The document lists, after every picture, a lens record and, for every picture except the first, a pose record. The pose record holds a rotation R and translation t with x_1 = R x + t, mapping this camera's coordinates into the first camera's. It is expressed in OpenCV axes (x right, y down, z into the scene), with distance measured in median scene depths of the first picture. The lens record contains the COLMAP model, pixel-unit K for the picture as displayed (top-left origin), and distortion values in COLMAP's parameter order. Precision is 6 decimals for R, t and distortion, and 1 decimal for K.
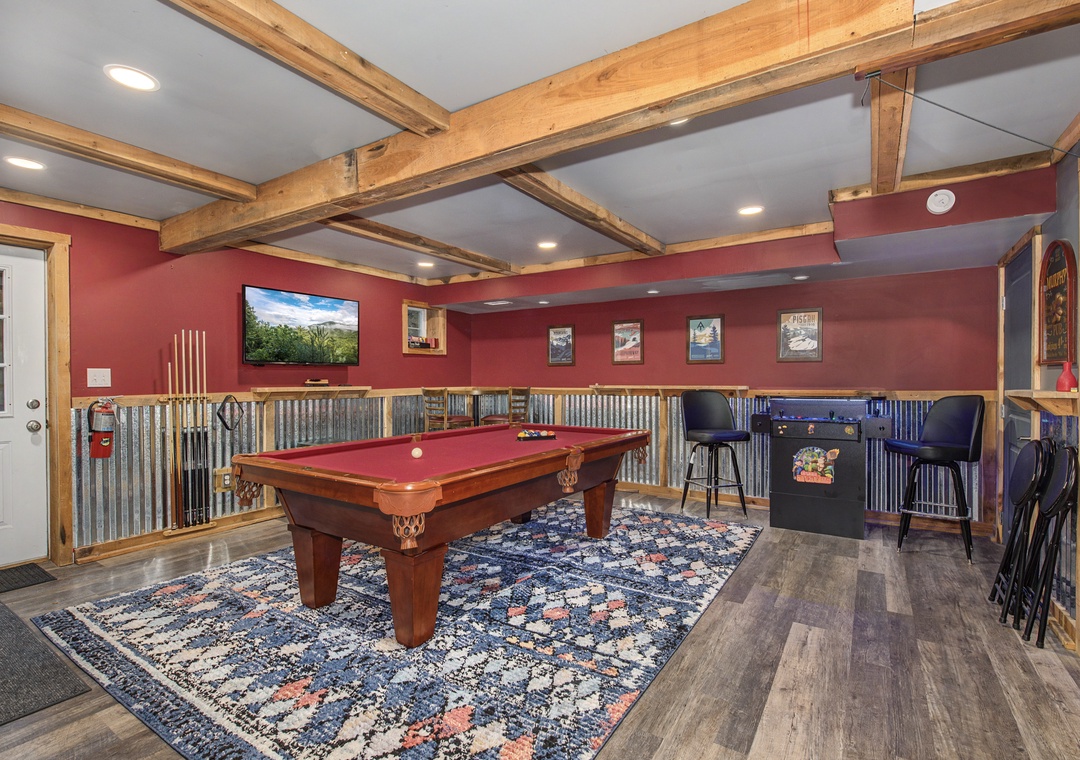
lens RADIAL K [[522.2, 0, 542.7], [0, 522.2, 381.6], [0, 0, 1]] dist [-0.004571, -0.000526]
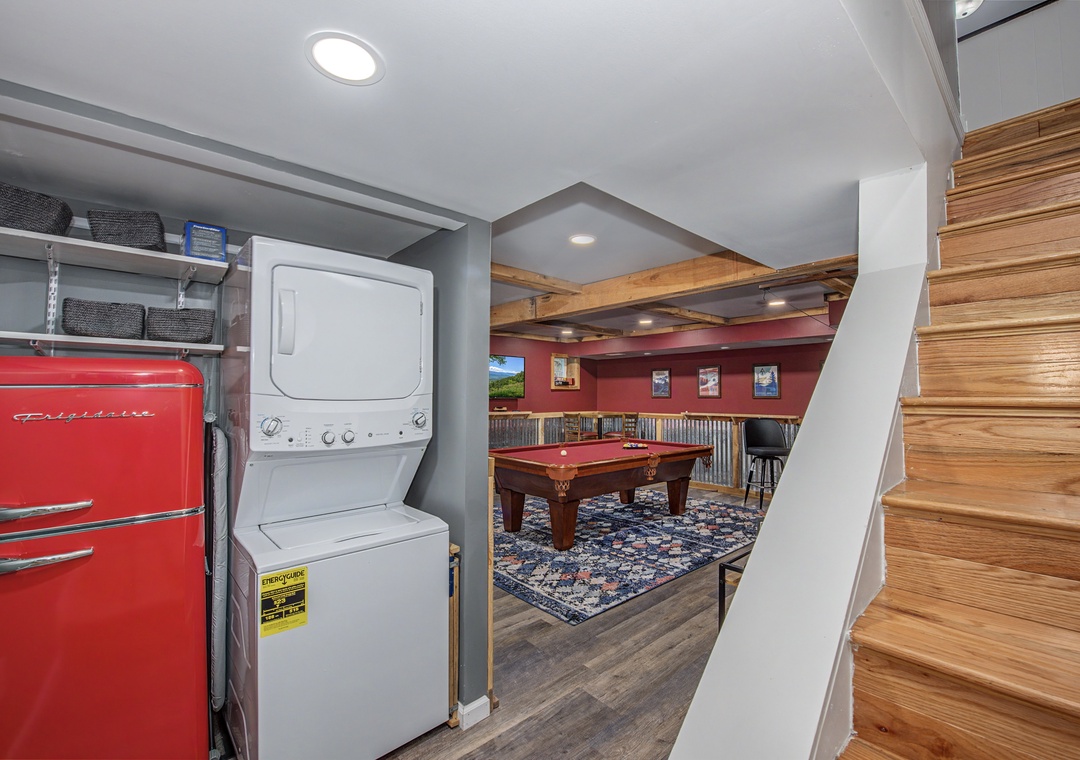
lens RADIAL K [[465.9, 0, 543.2], [0, 465.9, 383.8], [0, 0, 1]] dist [0.000306, 0.000085]
pose [[0.966410, 0.000001, -0.257006, 0.093186], [-0.008865, 0.999405, -0.033330, -0.043354], [0.256853, 0.034489, 0.965835, -0.516329]]
